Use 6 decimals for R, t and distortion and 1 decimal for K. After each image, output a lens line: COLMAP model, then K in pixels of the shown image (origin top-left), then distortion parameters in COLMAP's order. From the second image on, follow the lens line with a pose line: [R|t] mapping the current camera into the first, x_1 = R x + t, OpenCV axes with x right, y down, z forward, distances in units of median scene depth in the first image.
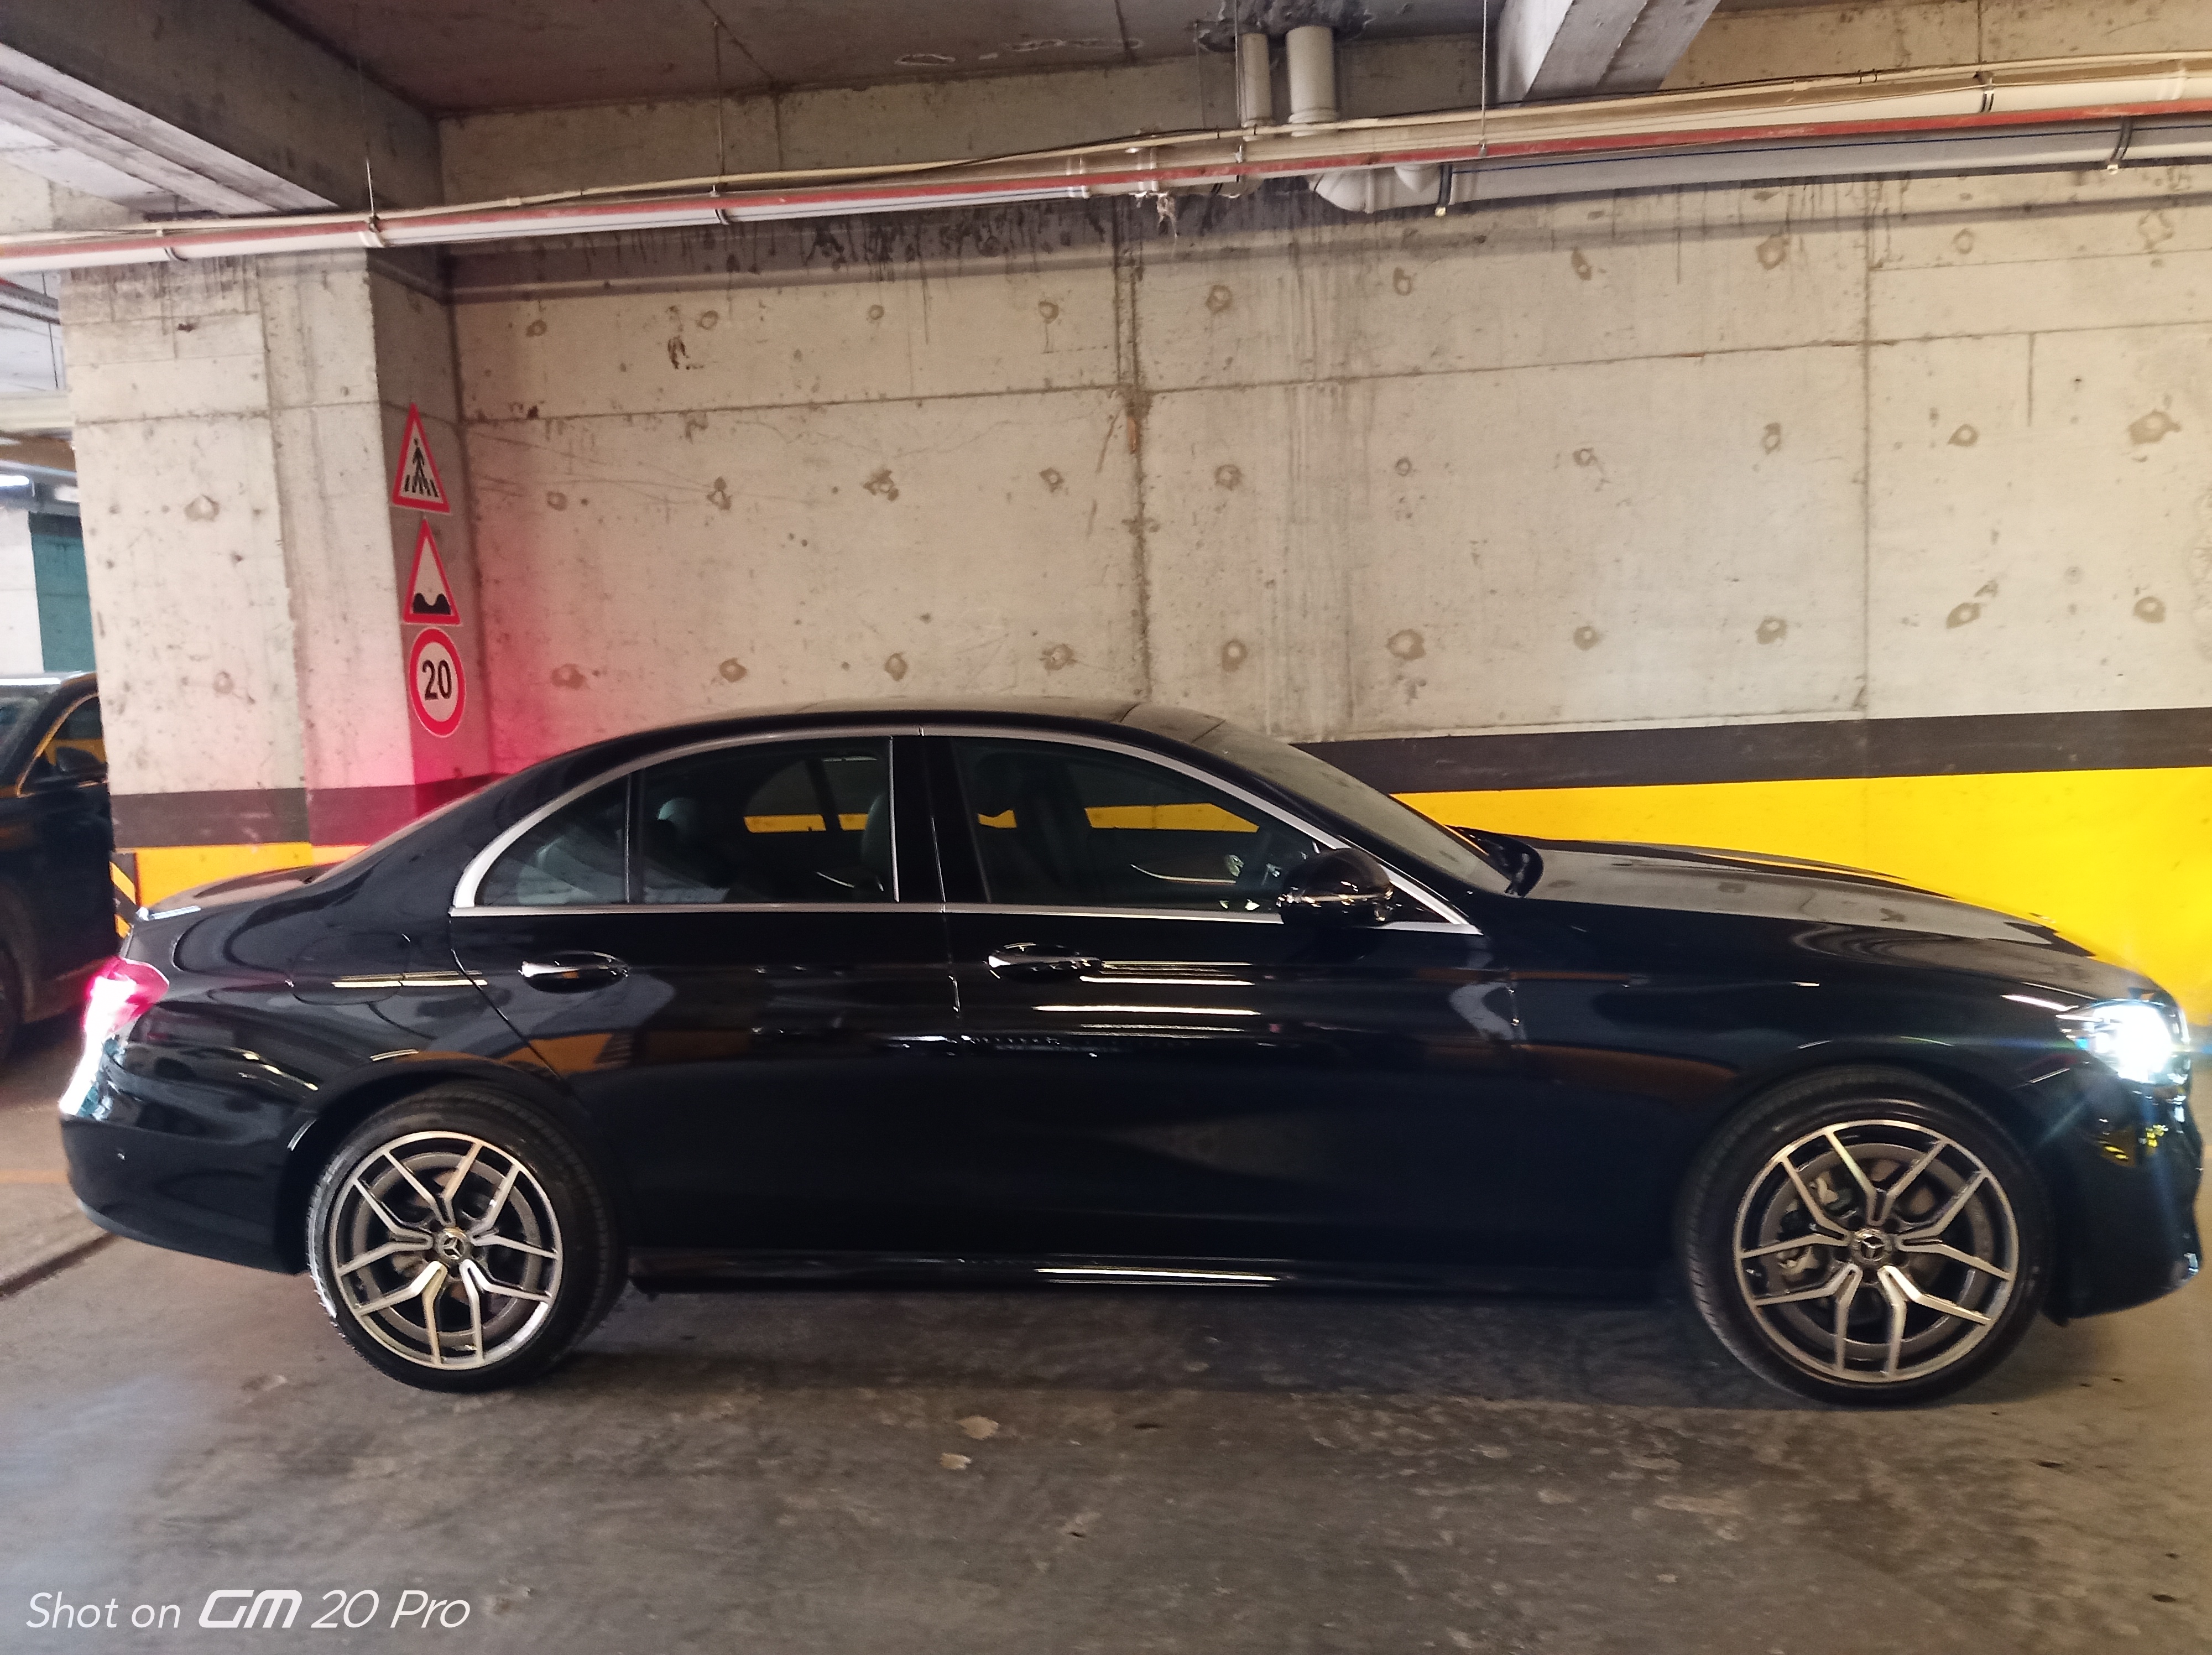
lens RADIAL K [[1600.5, 0, 1098.7], [0, 1600.5, 798.0], [0, 0, 1]] dist [0.091695, -0.108604]
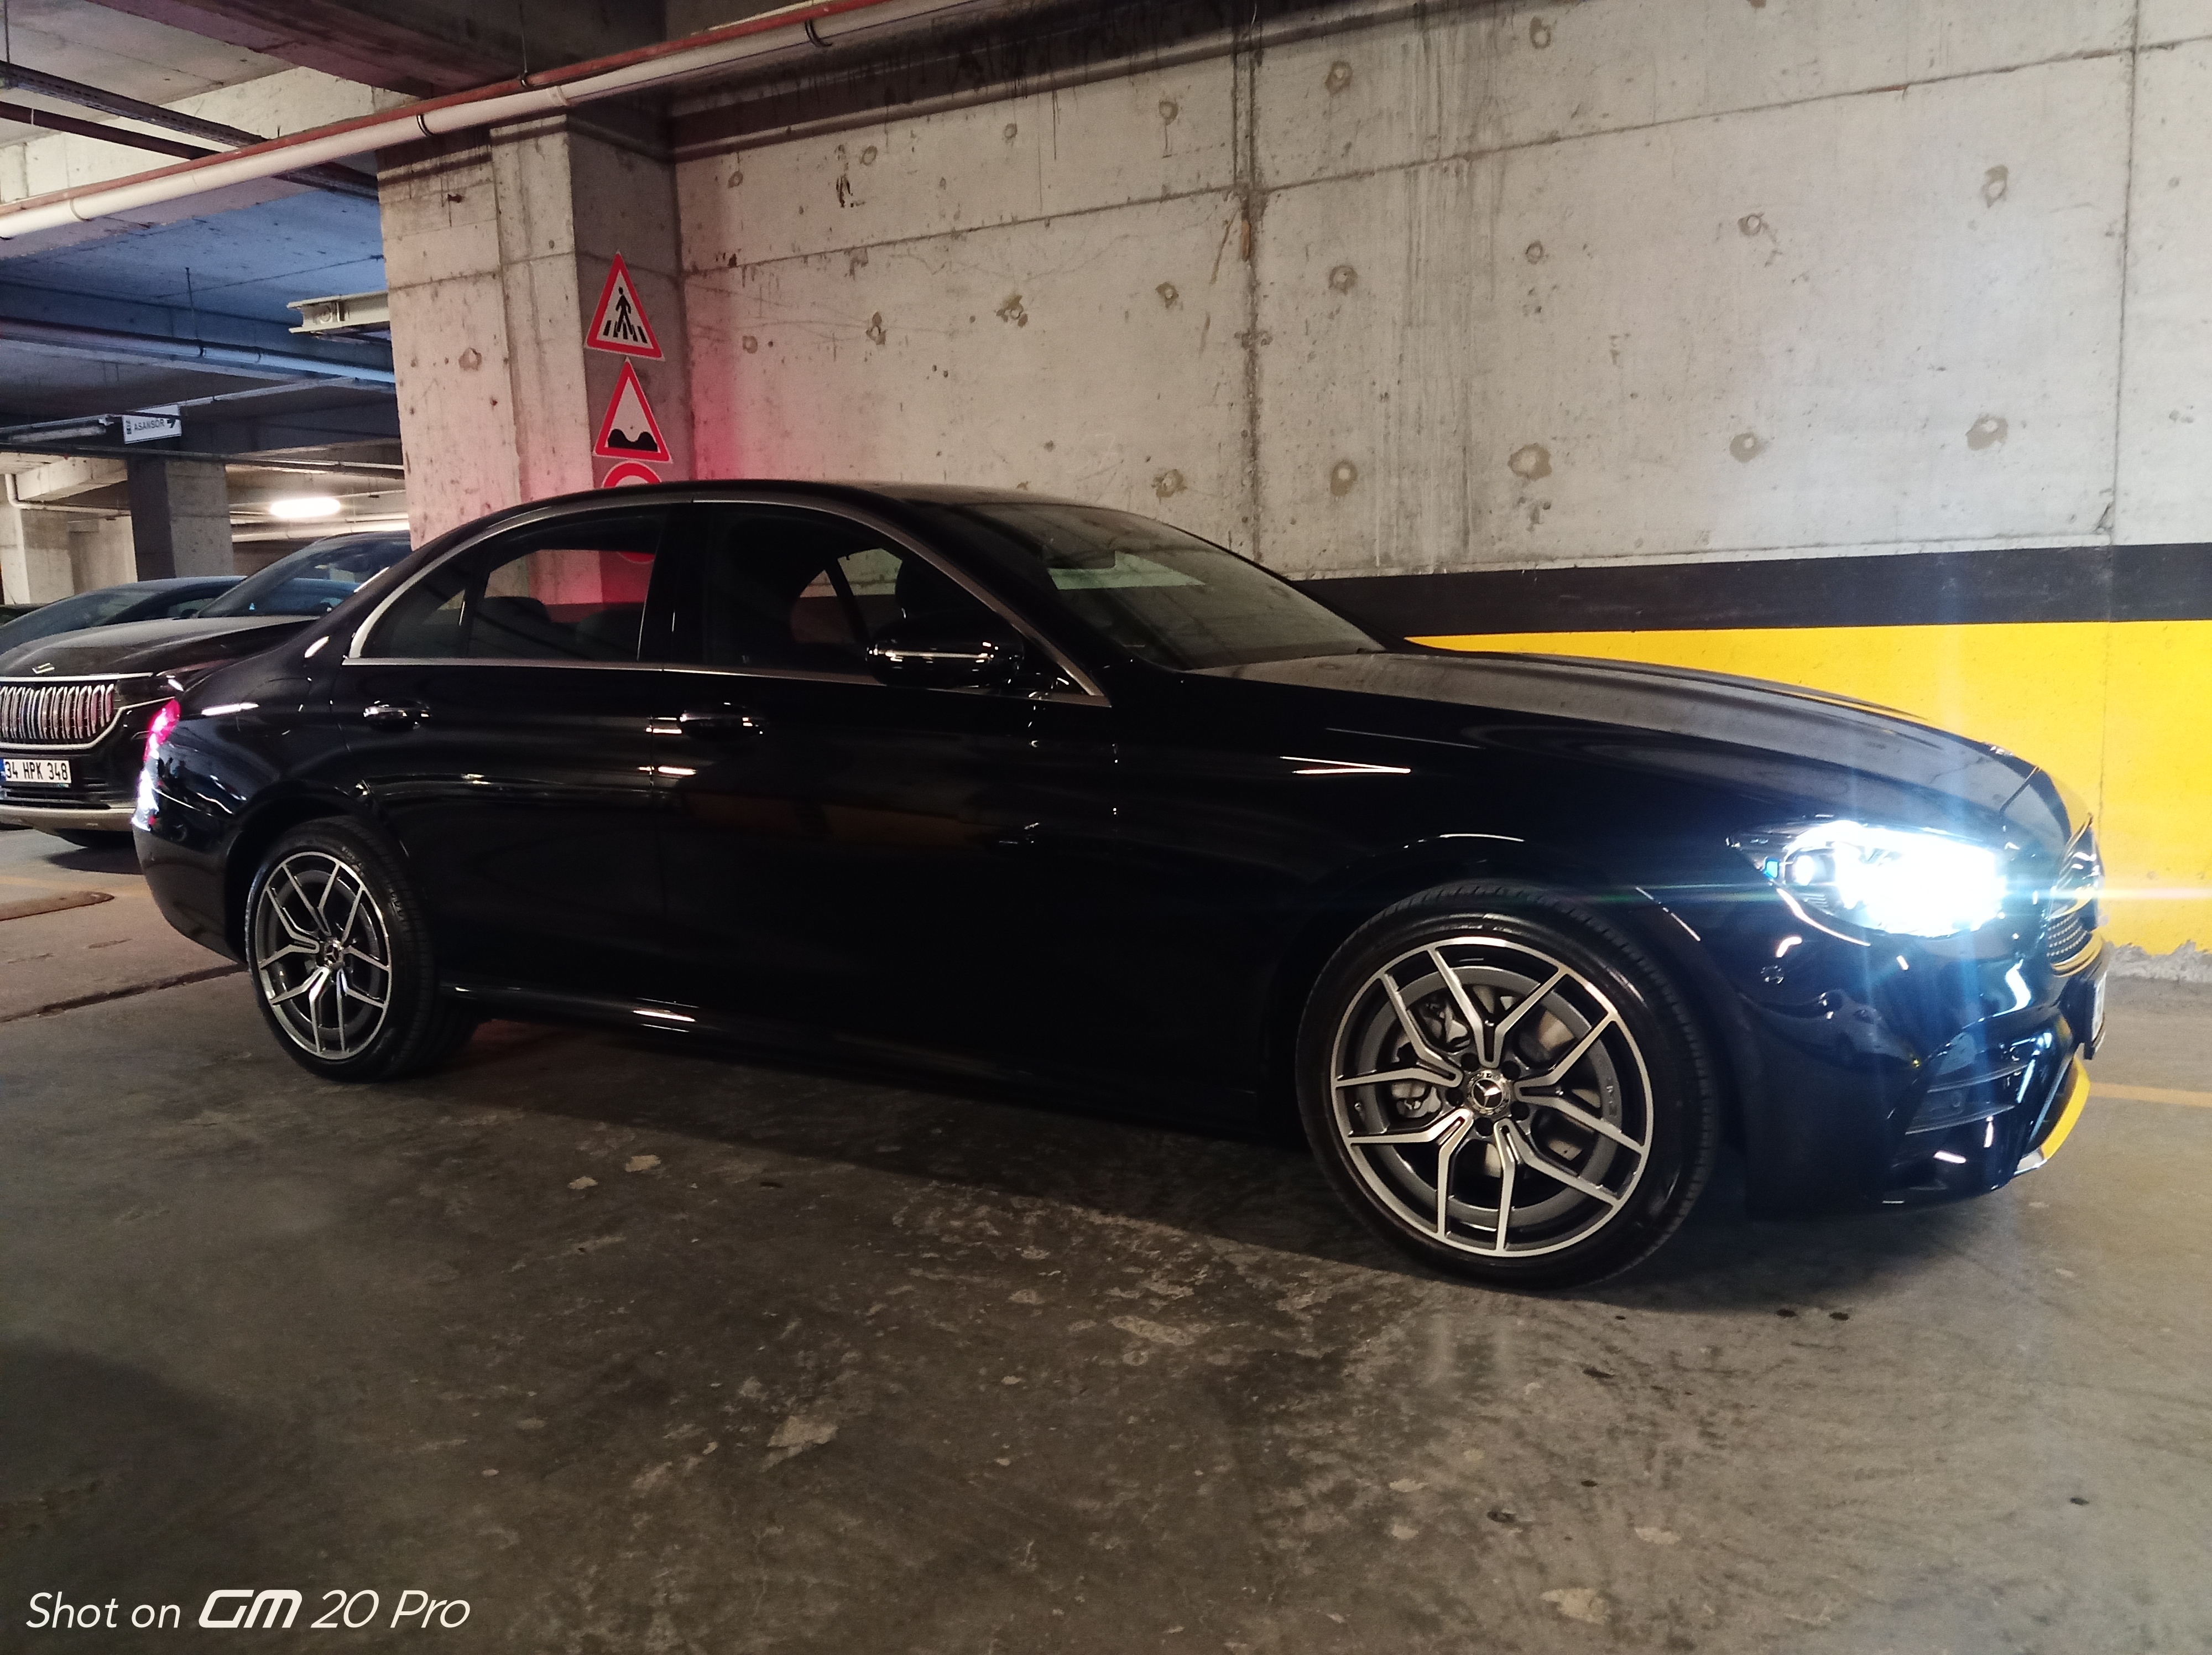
lens RADIAL K [[1600.5, 0, 1098.7], [0, 1600.5, 798.0], [0, 0, 1]] dist [0.091695, -0.108604]
pose [[0.924350, 0.062574, -0.376379, 0.317279], [-0.044318, 0.997391, 0.056980, 0.047496], [0.378963, -0.035989, 0.924712, 0.092764]]
